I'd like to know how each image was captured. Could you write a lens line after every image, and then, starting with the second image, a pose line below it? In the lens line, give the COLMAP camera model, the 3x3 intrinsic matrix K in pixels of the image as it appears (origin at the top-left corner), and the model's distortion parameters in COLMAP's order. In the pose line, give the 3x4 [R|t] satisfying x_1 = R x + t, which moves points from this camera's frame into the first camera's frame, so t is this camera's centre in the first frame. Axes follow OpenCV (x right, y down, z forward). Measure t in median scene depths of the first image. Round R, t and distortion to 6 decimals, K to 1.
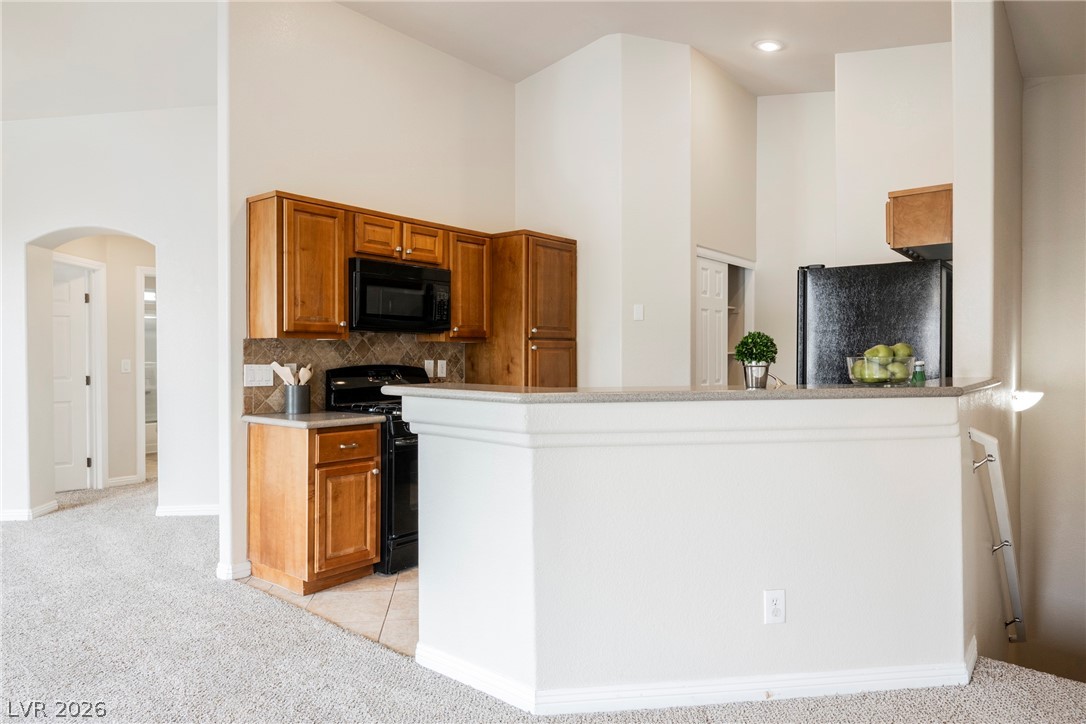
lens RADIAL K [[698.3, 0, 543.0], [0, 698.3, 362.0], [0, 0, 1]] dist [-0.003269, -0.000534]
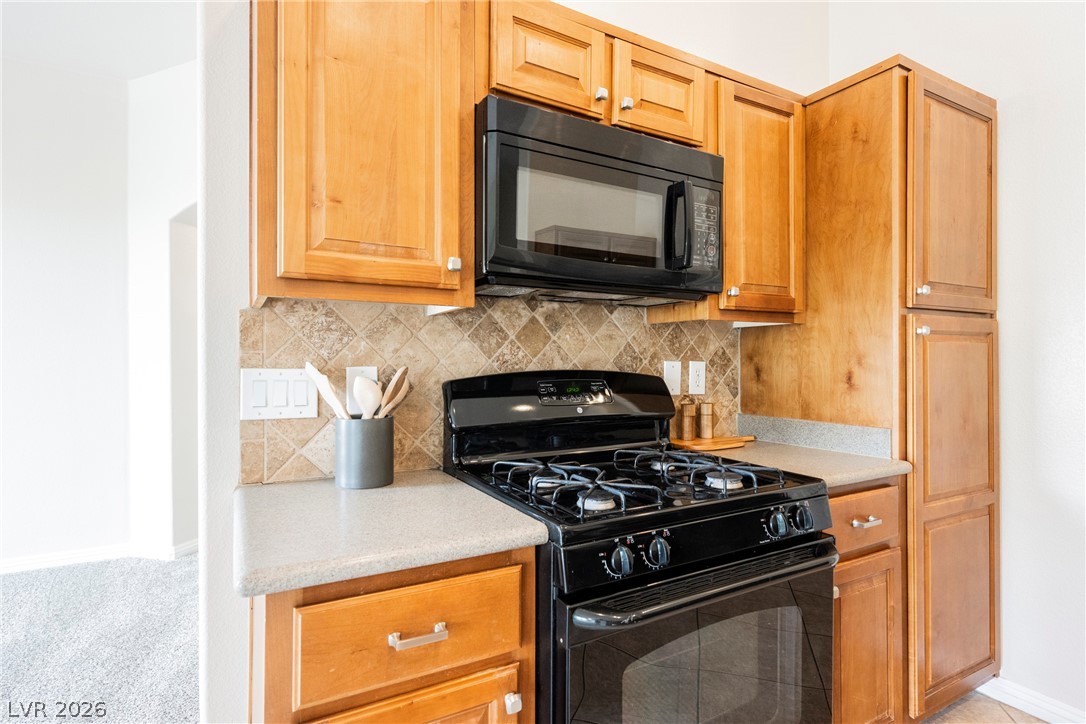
lens RADIAL K [[555.4, 0, 543.0], [0, 555.4, 362.0], [0, 0, 1]] dist [0.000834, 0.000050]
pose [[0.931095, -0.003143, -0.364762, -0.126261], [-0.000992, 0.999937, -0.011146, 0.003162], [0.364774, 0.010740, 0.931034, 0.722218]]
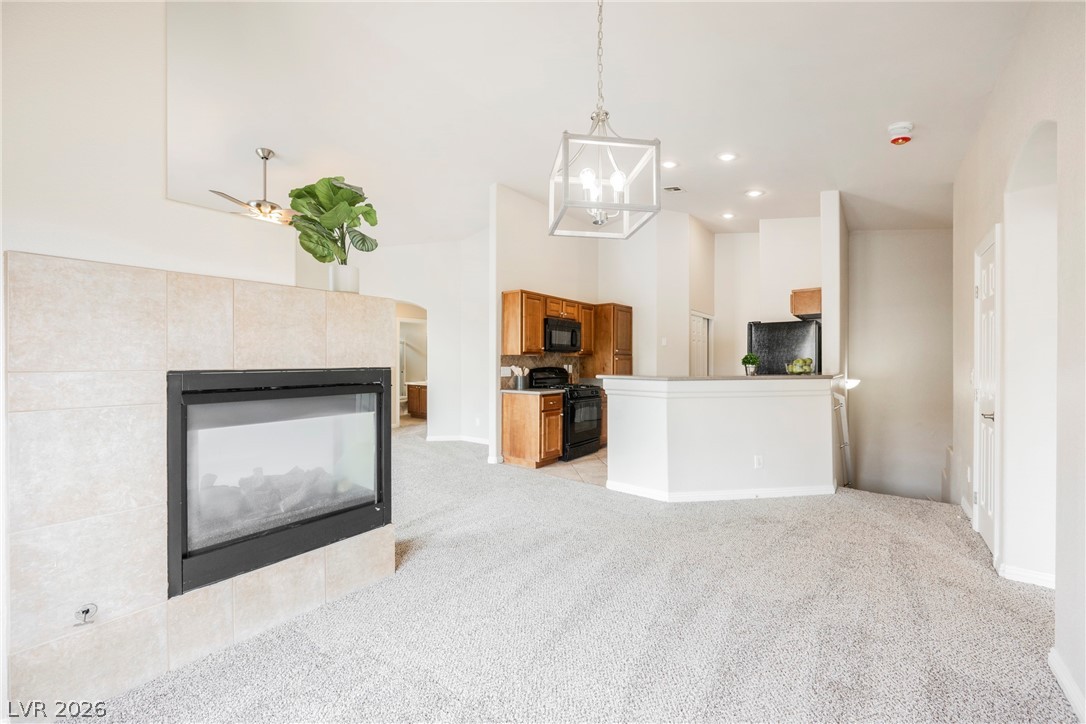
lens RADIAL K [[432.0, 0, 543.0], [0, 432.0, 362.0], [0, 0, 1]] dist [0.003279, 0.000104]
pose [[0.999991, 0.000604, 0.004240, -0.289061], [-0.000557, 0.999940, -0.010908, 0.003686], [-0.004246, 0.010906, 0.999932, -0.359153]]
